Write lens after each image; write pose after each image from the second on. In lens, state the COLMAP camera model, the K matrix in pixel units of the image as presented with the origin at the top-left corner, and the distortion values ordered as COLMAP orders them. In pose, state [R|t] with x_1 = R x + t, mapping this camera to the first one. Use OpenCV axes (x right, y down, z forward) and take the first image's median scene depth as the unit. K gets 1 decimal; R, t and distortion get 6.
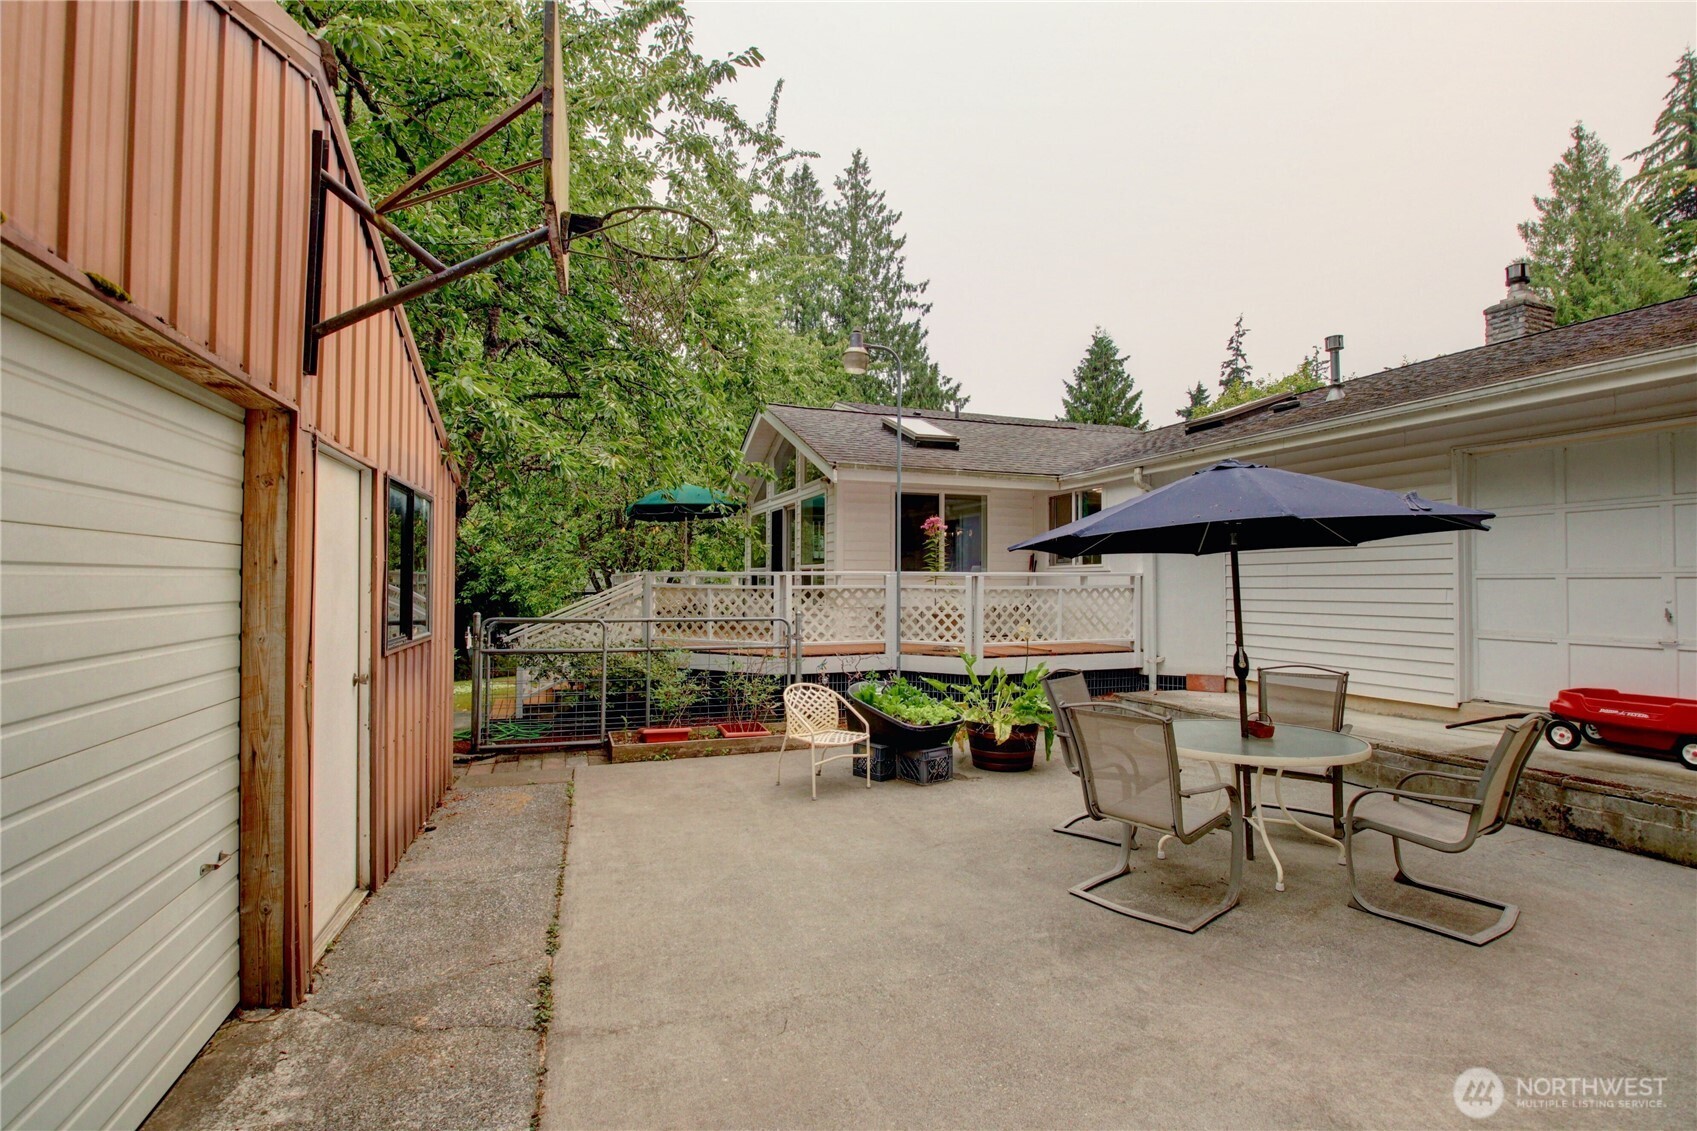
lens RADIAL K [[797.4, 0, 840.4], [0, 797.4, 570.1], [0, 0, 1]] dist [-0.027953, -0.002212]
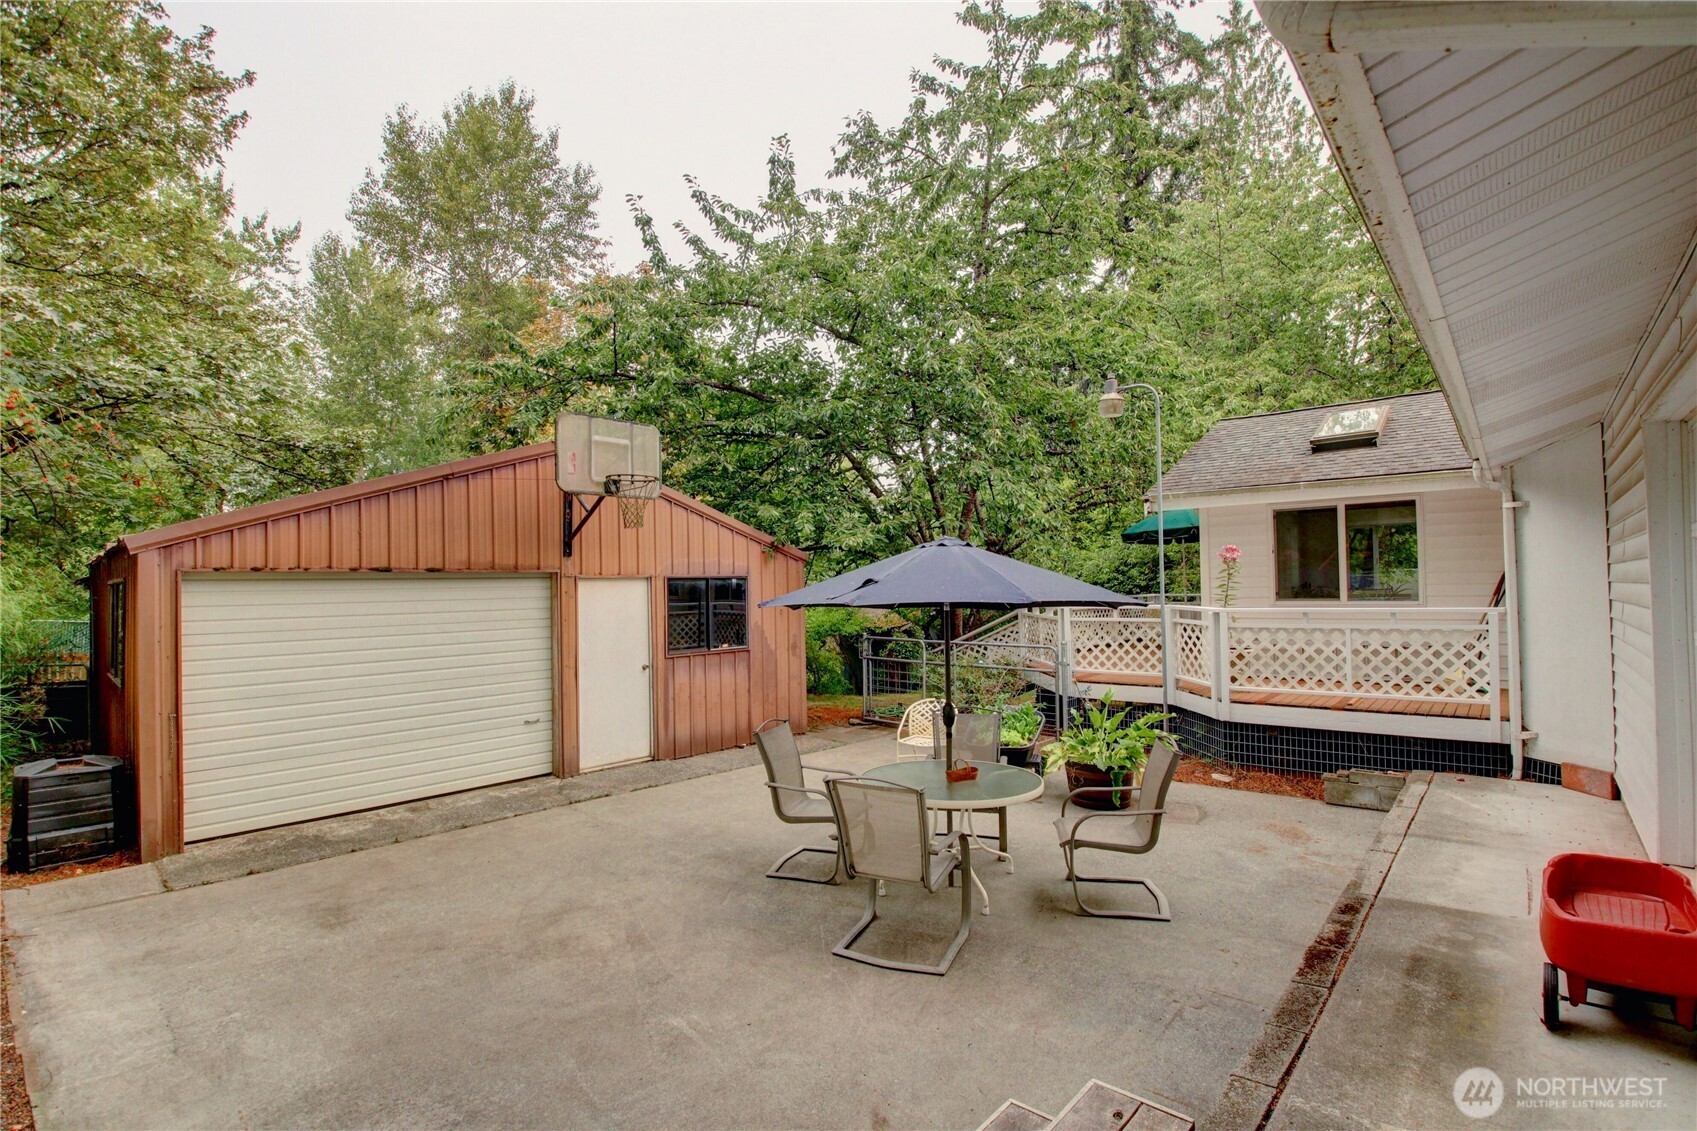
lens RADIAL K [[797.4, 0, 844.5], [0, 797.4, 574.8], [0, 0, 1]] dist [-0.027953, -0.002212]
pose [[0.486943, -0.027079, -0.873014, 1.668782], [0.027504, 0.999499, -0.015661, -0.076397], [0.873001, -0.016386, 0.487444, 0.364590]]
